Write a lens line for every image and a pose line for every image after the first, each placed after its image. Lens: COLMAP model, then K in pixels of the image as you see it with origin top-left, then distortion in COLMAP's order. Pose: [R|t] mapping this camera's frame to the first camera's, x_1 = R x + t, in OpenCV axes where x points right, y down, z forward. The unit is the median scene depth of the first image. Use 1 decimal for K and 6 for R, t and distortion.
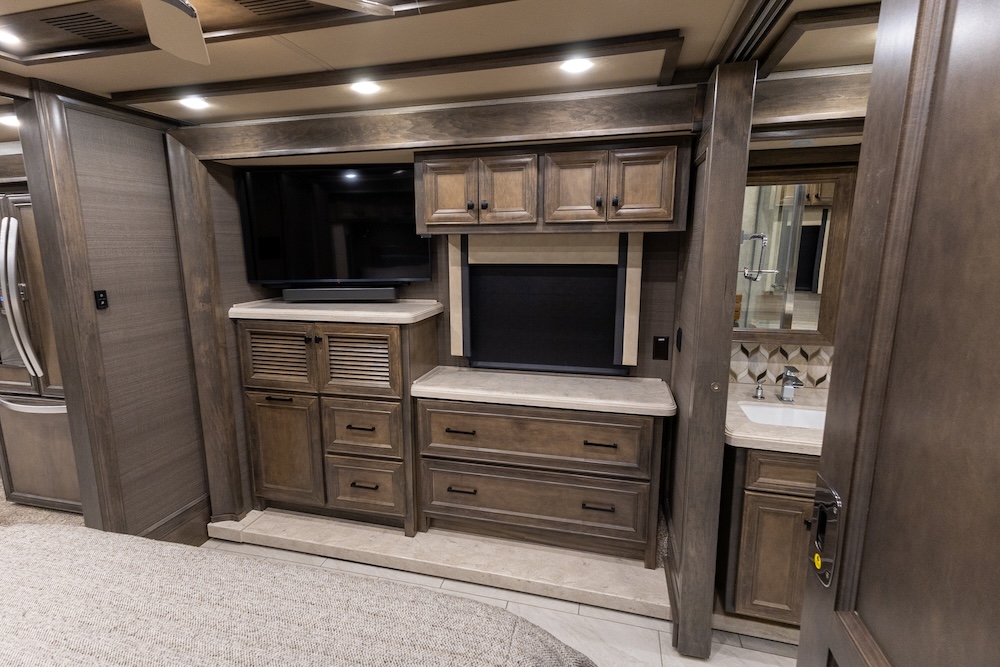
lens RADIAL K [[431.4, 0, 501.3], [0, 431.4, 306.0], [0, 0, 1]] dist [0.015006, -0.000151]
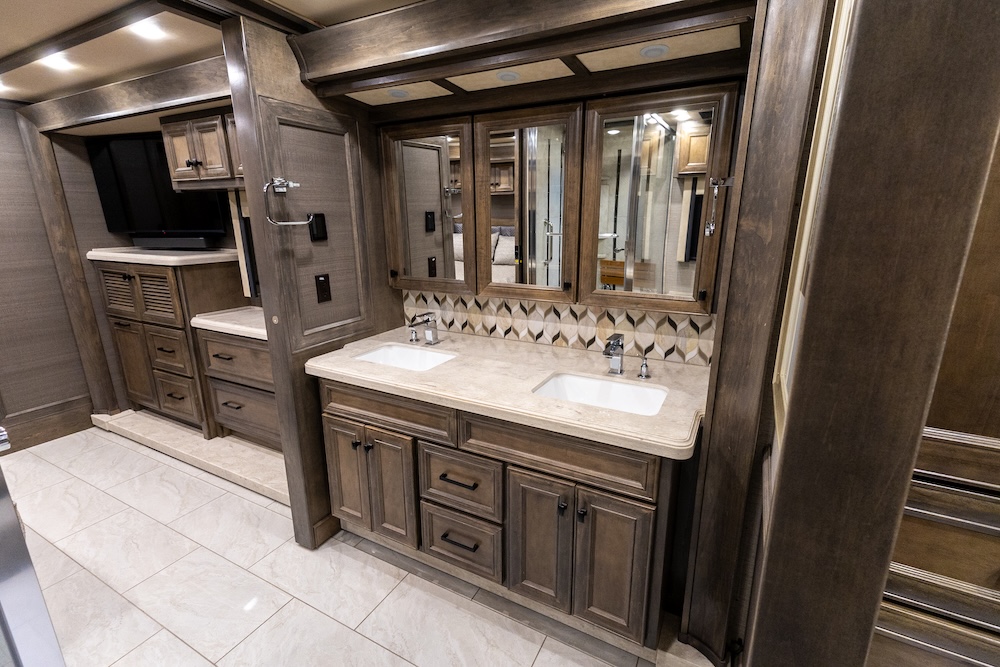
lens RADIAL K [[465.2, 0, 509.2], [0, 465.2, 331.8], [0, 0, 1]] dist [0.015505, -0.000455]
pose [[0.970278, 0.058993, -0.234692, 0.934211], [-0.033210, 0.993115, 0.112334, 0.043461], [0.239703, -0.101201, 0.965557, -0.065276]]
